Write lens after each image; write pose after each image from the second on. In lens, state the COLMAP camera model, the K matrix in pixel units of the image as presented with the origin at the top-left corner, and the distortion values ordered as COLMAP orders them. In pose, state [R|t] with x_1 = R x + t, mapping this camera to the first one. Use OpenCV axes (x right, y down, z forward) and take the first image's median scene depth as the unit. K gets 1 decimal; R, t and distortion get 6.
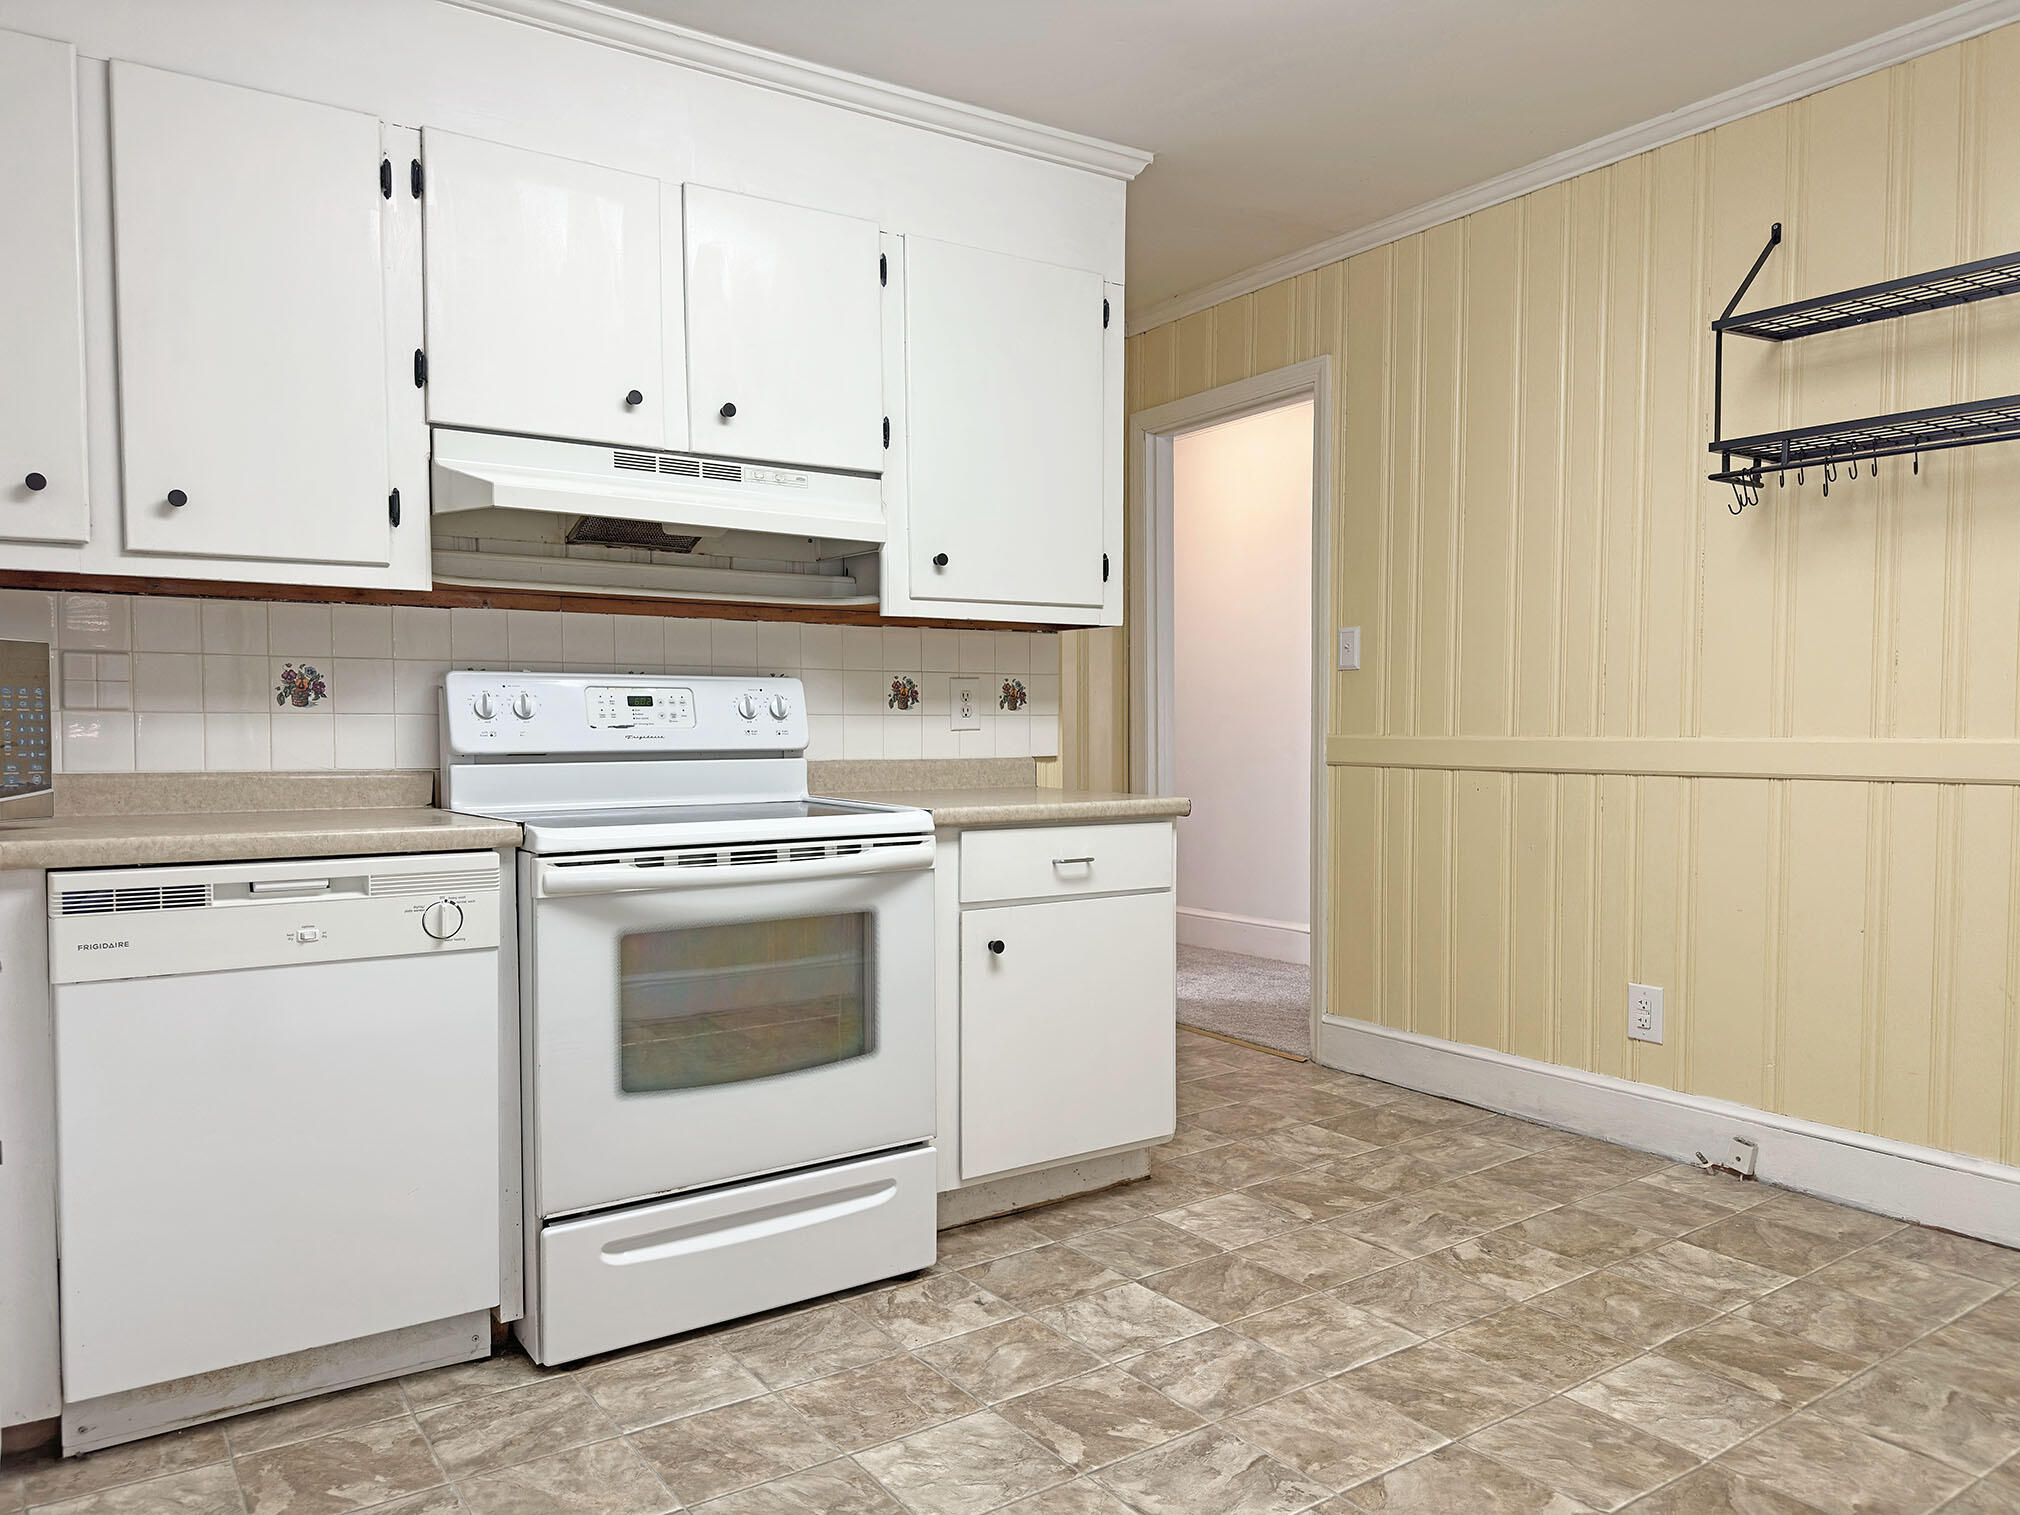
lens RADIAL K [[1423.1, 0, 1010.8], [0, 1423.1, 763.3], [0, 0, 1]] dist [0.043726, -0.058486]
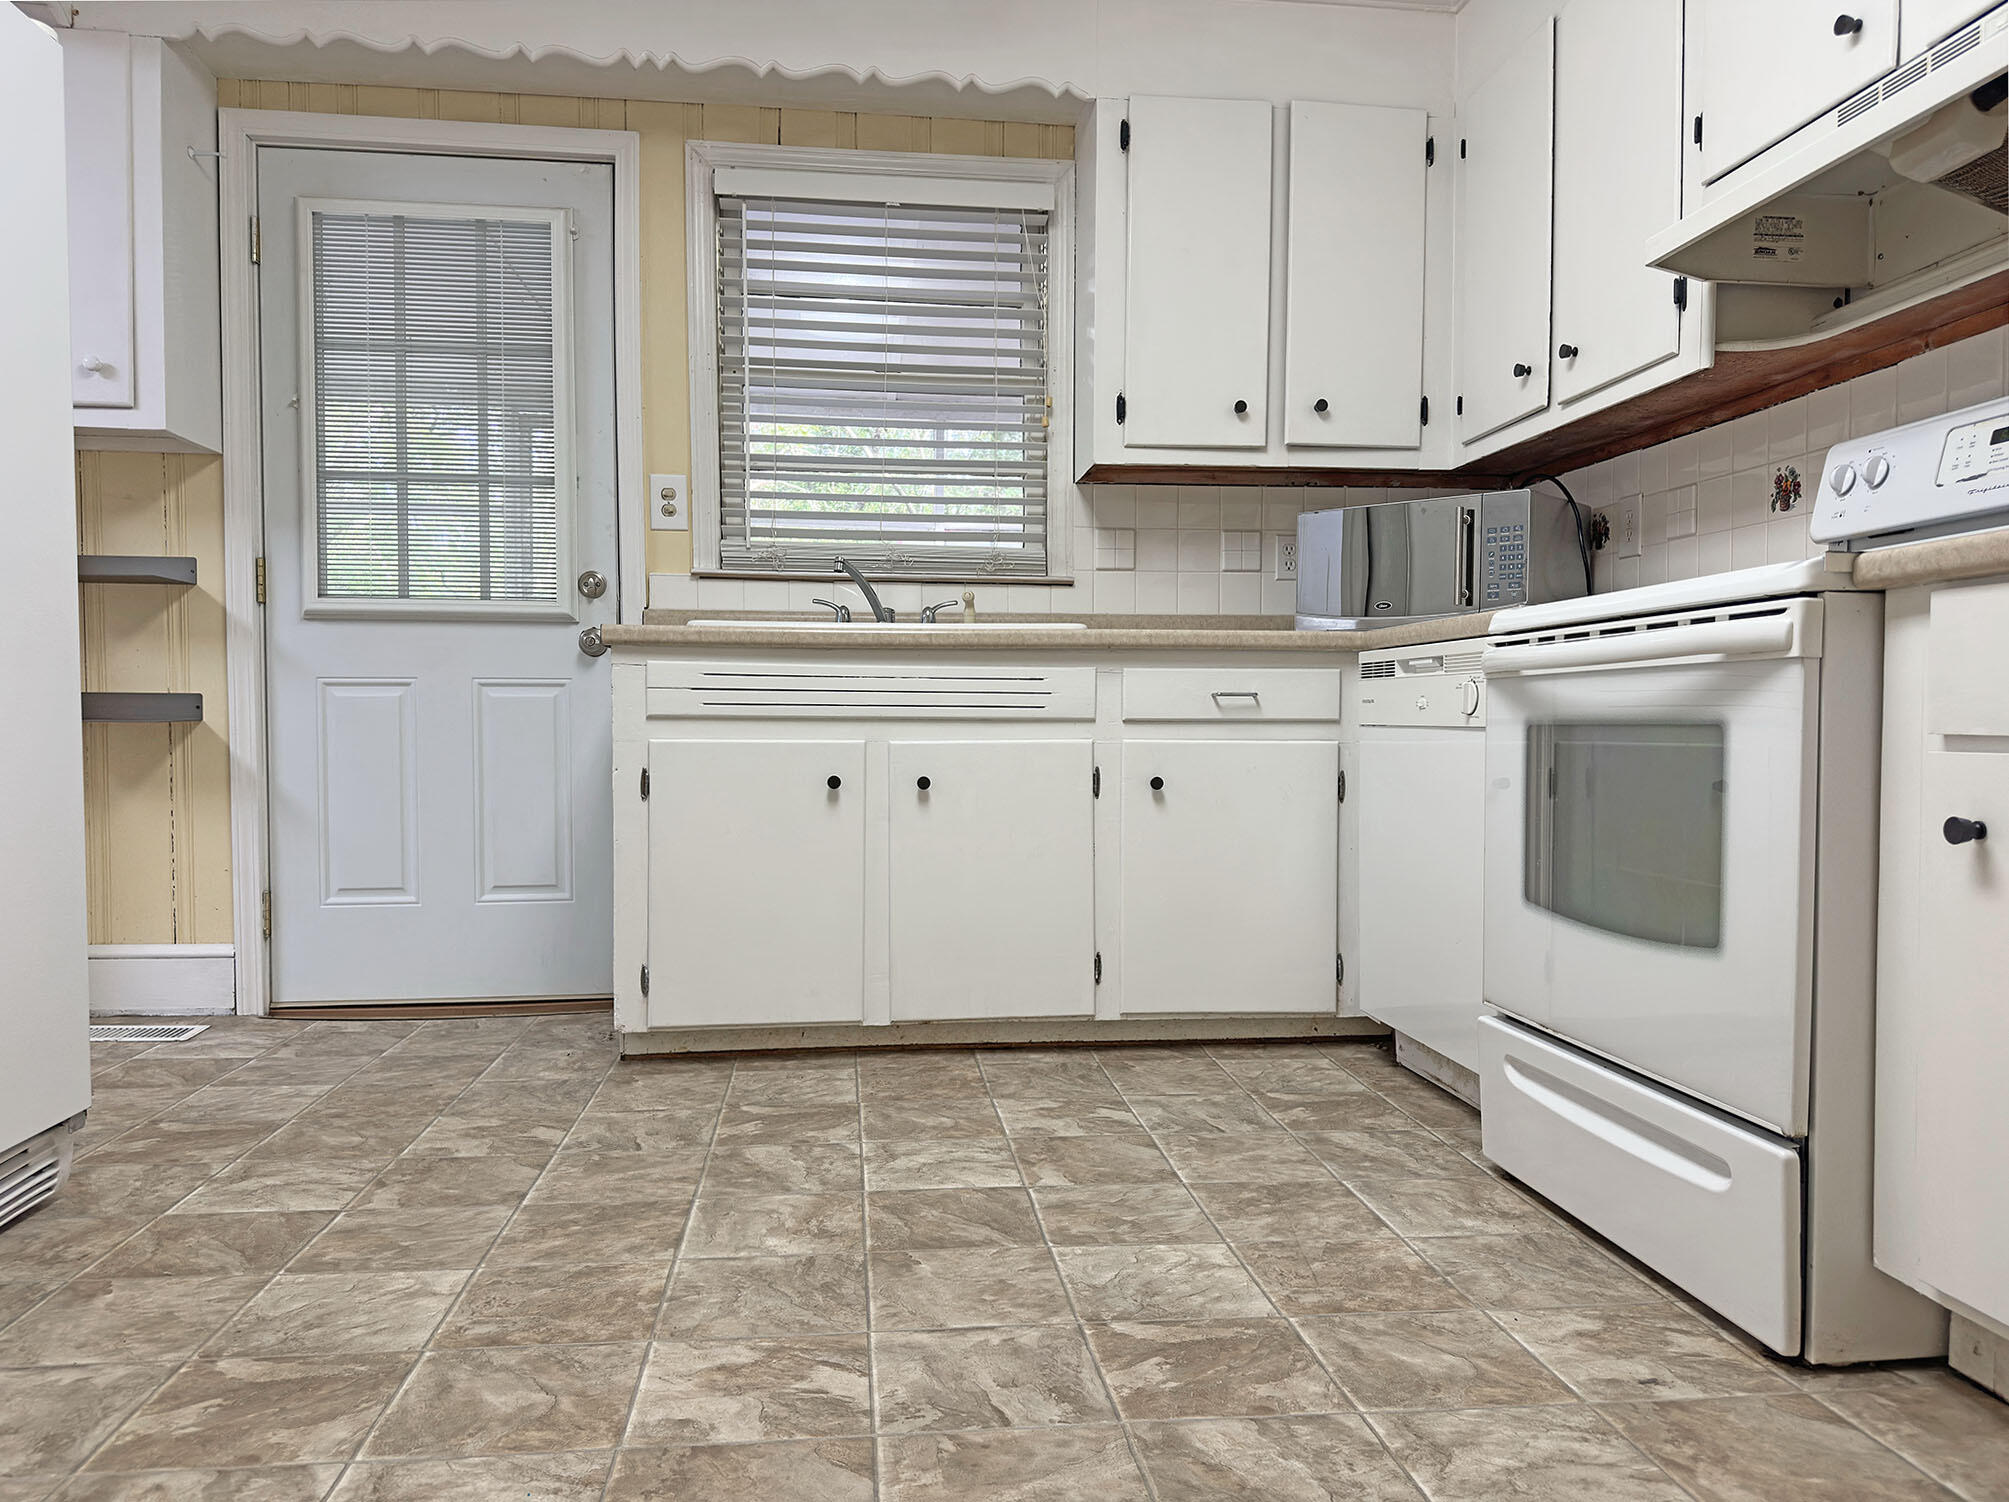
lens RADIAL K [[1415.3, 0, 1010.4], [0, 1415.3, 755.7], [0, 0, 1]] dist [0.043726, -0.058486]
pose [[-0.458460, 0.024185, -0.888386, 0.675595], [-0.027853, 0.998748, 0.041563, 0.112592], [0.888278, 0.043799, -0.457212, 1.124700]]
